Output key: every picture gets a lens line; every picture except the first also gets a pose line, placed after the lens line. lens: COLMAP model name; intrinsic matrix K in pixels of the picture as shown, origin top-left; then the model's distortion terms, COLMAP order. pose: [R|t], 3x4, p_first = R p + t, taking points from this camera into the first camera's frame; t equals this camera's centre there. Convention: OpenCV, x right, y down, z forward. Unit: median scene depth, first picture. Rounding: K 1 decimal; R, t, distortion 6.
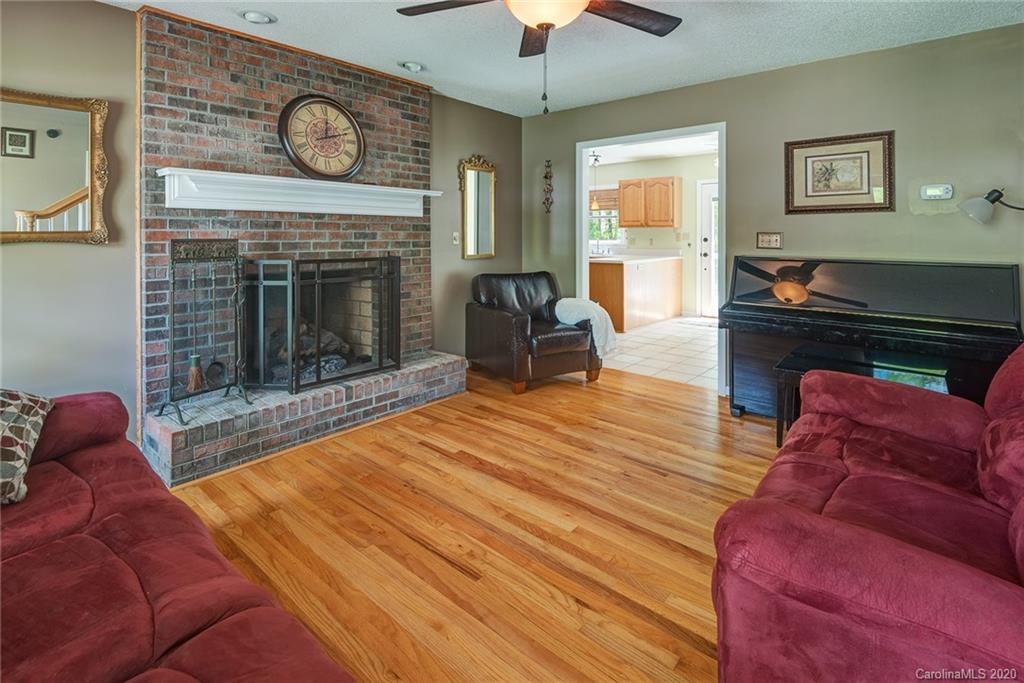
lens RADIAL K [[504.6, 0, 506.3], [0, 504.6, 342.5], [0, 0, 1]] dist [0.022601, -0.000217]
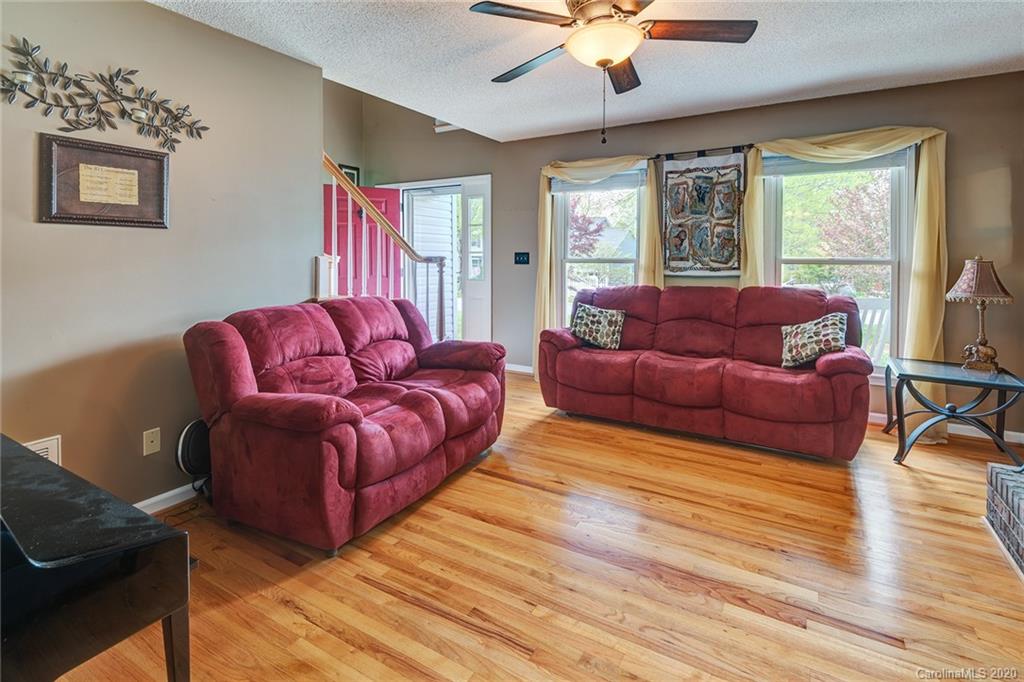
lens RADIAL K [[492.1, 0, 526.6], [0, 492.1, 337.4], [0, 0, 1]] dist [0.016631, -0.001176]
pose [[-0.978100, 0.023850, -0.206765, 0.406723], [-0.054748, 0.928948, 0.366140, -0.350244], [0.200806, 0.369442, -0.907298, 1.606291]]
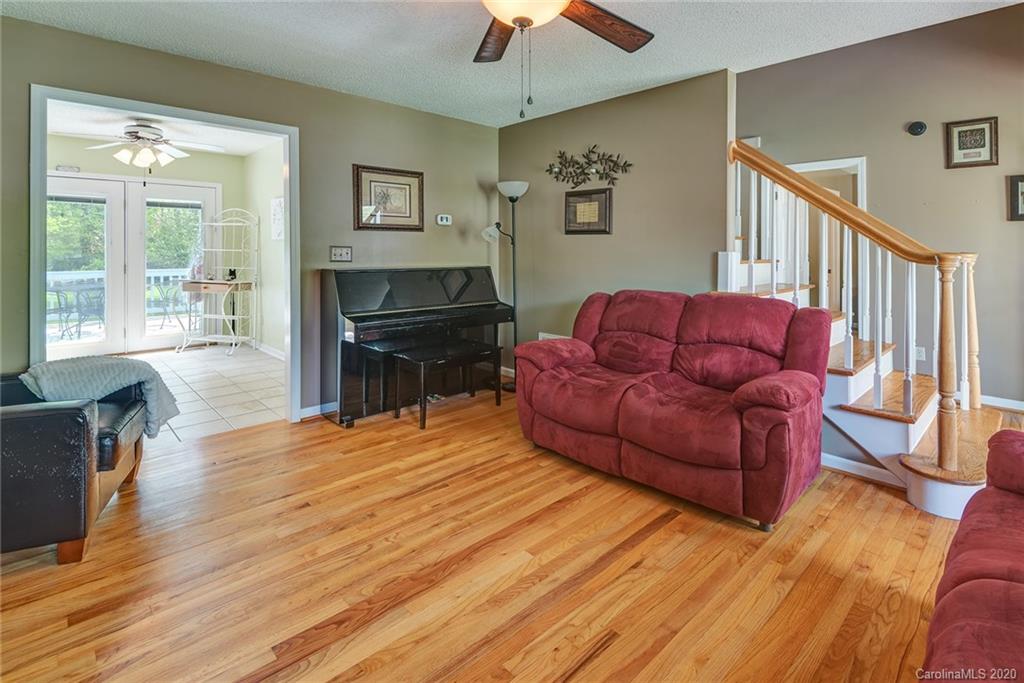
lens RADIAL K [[492.1, 0, 526.6], [0, 492.1, 337.9], [0, 0, 1]] dist [0.016631, -0.001176]
pose [[0.071443, -0.189941, 0.979193, -0.640096], [0.205357, 0.963471, 0.171909, -0.174726], [-0.976076, 0.188803, 0.107839, 0.737165]]
